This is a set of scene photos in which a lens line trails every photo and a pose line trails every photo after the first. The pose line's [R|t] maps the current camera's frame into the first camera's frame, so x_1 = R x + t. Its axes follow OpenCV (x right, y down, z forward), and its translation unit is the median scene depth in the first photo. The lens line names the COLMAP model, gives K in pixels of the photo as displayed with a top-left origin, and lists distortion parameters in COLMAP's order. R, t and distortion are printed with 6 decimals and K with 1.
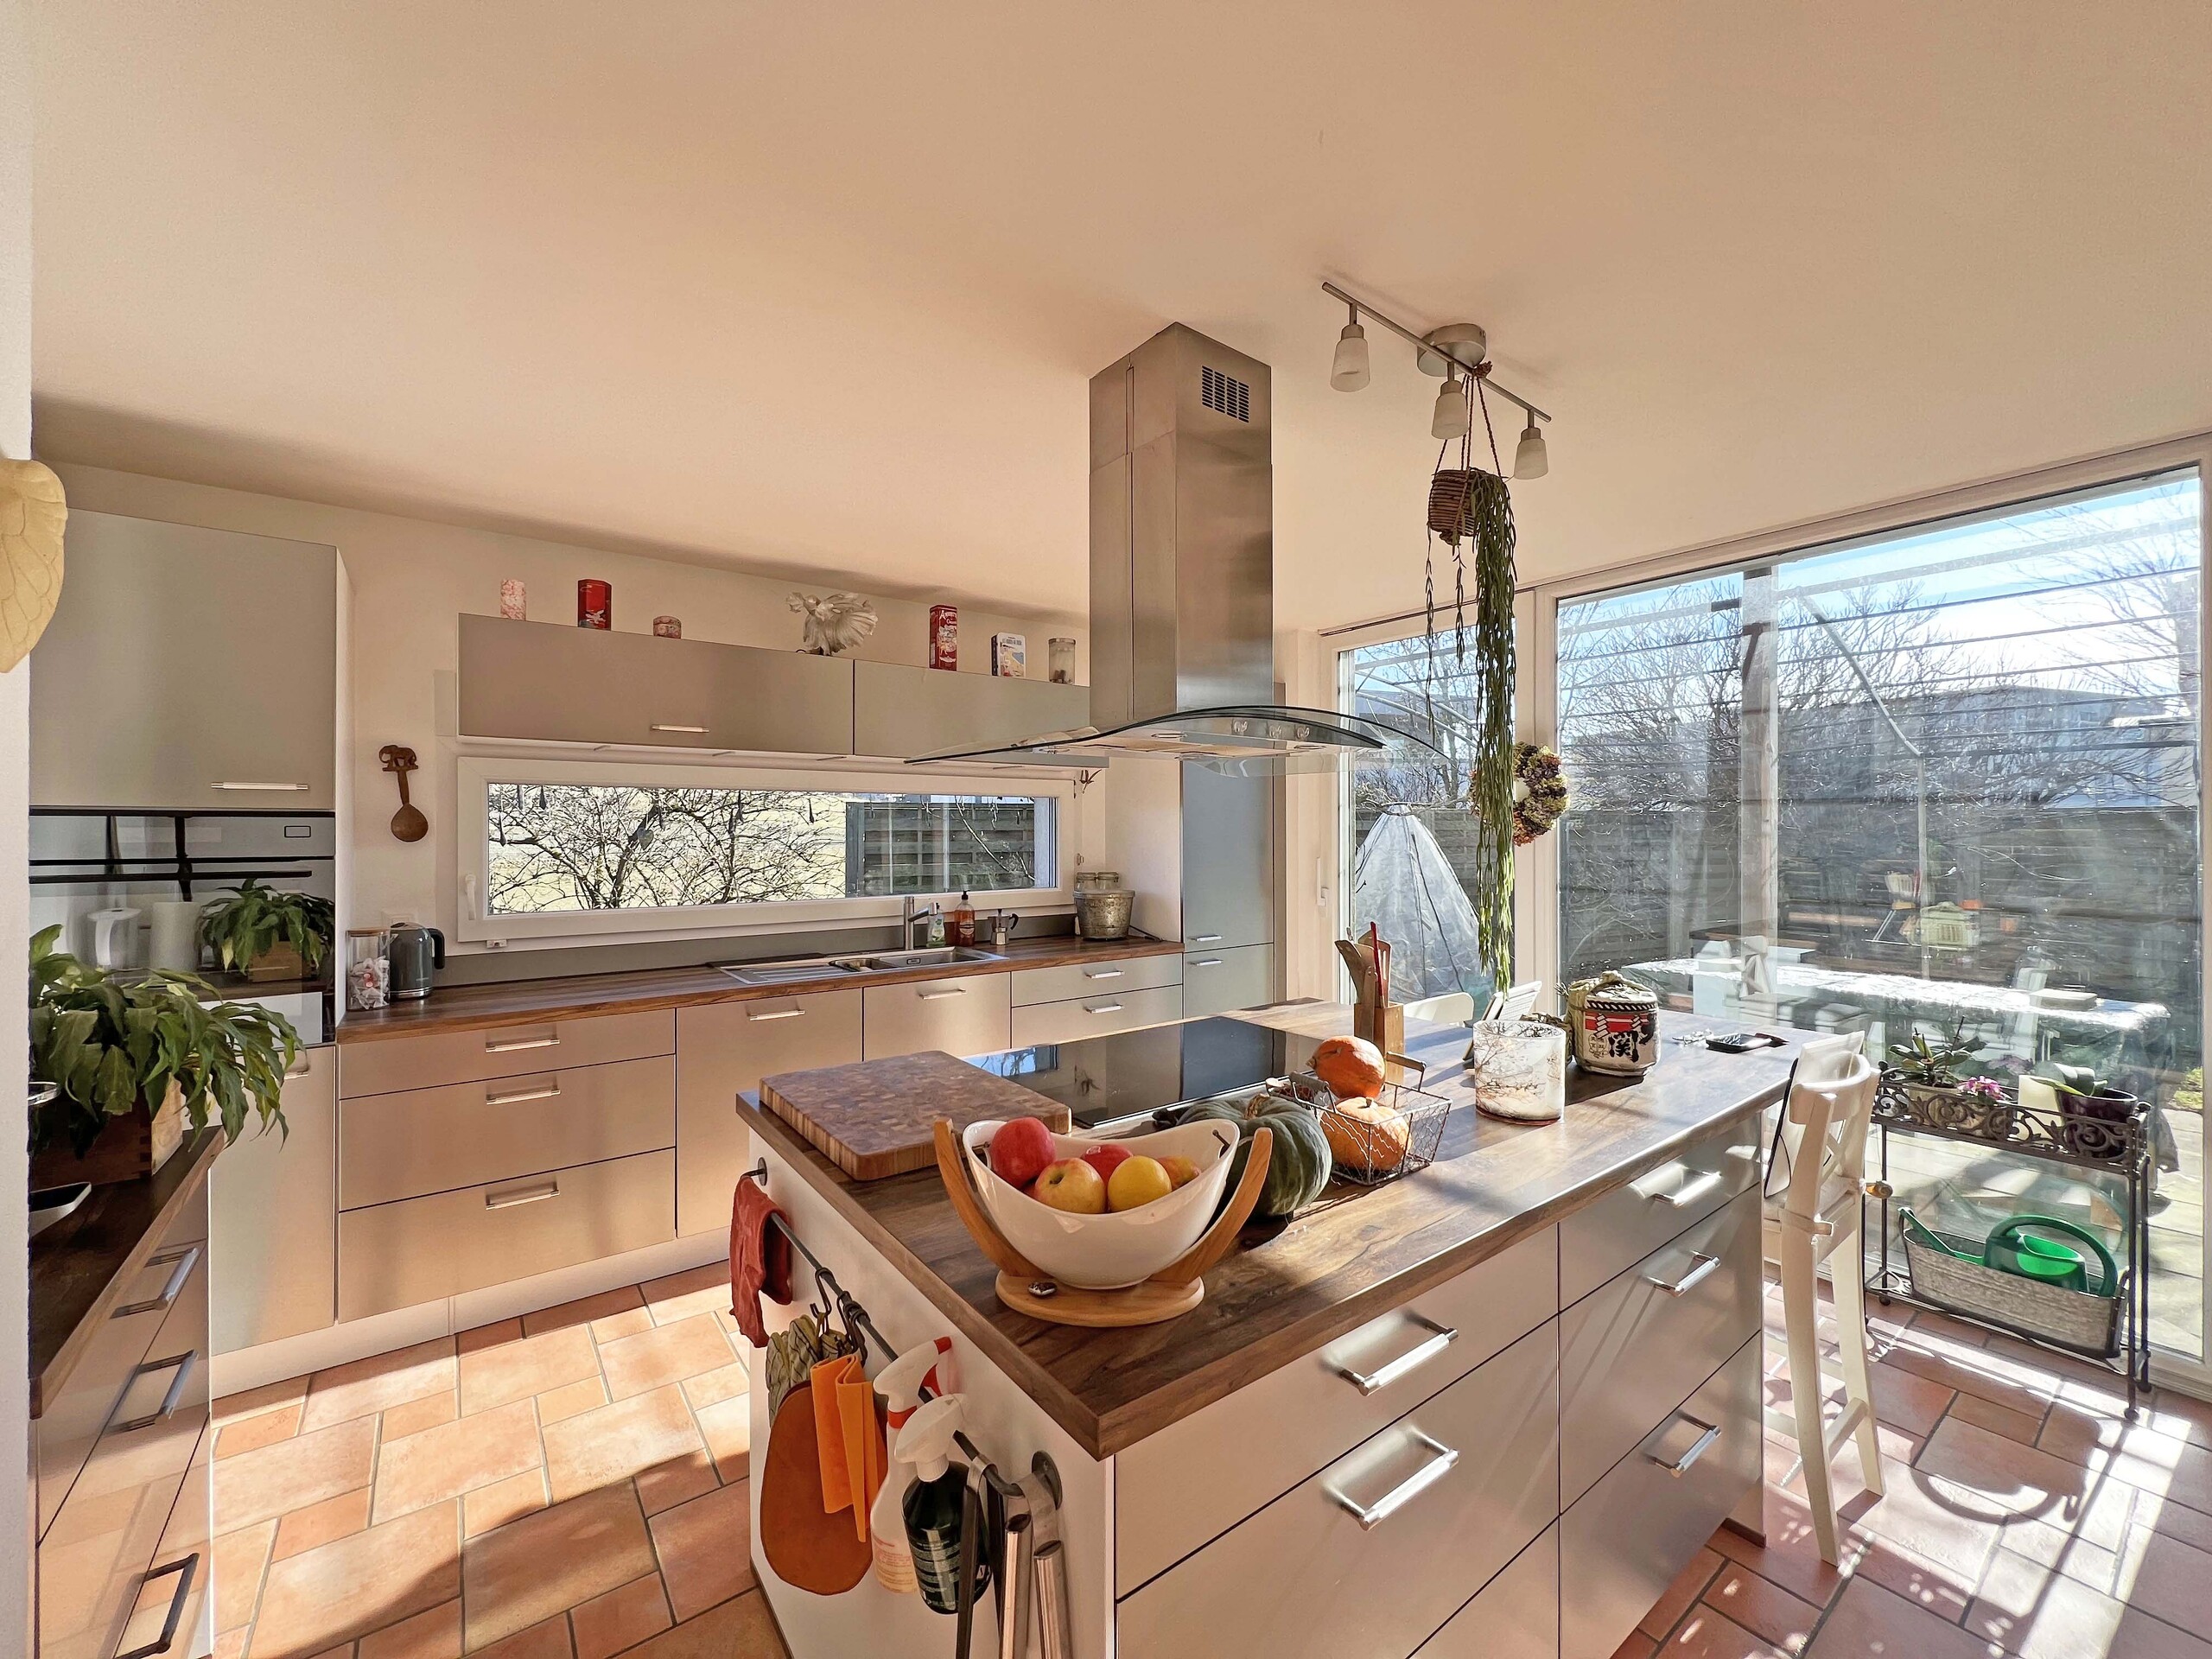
lens RADIAL K [[890.7, 0, 1110.0], [0, 890.7, 830.5], [0, 0, 1]] dist [-0.001208, -0.000085]
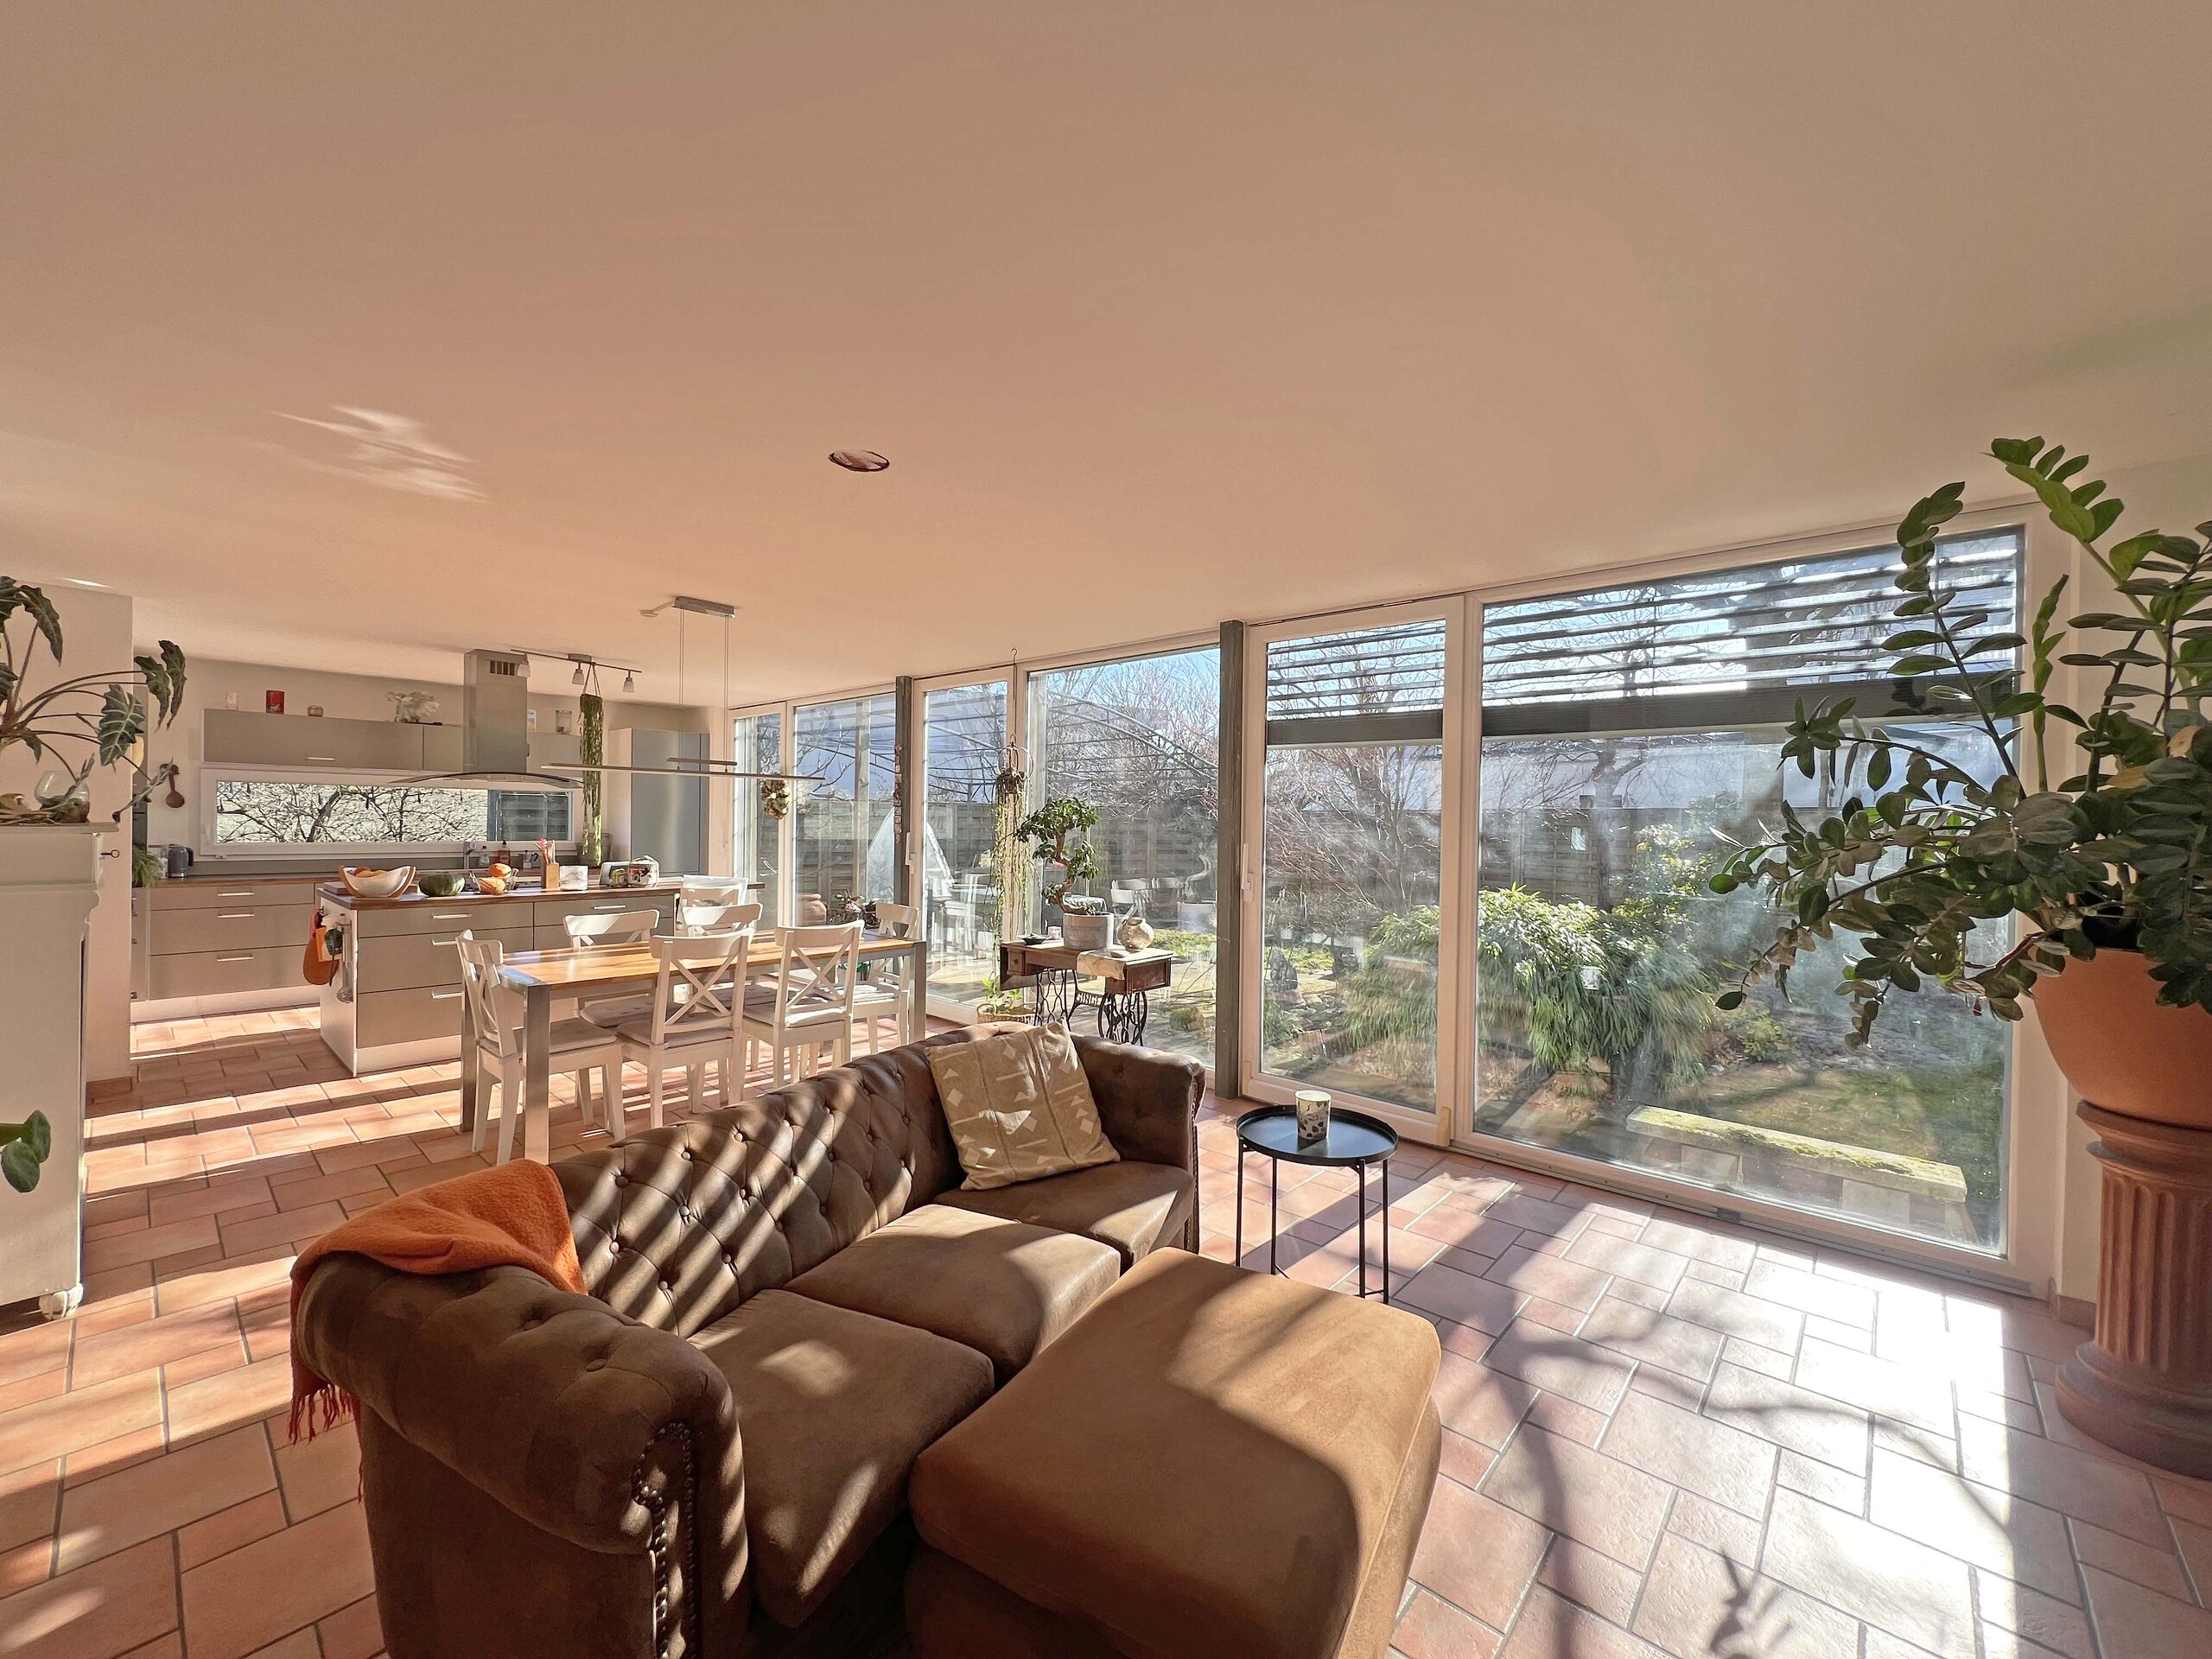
lens RADIAL K [[890.7, 0, 1101.2], [0, 890.7, 829.9], [0, 0, 1]] dist [-0.001208, -0.000085]
pose [[0.981321, 0.016856, 0.191639, 1.006933], [-0.018970, 0.999778, 0.009201, 0.003297], [-0.191442, -0.012664, 0.981422, -1.549951]]
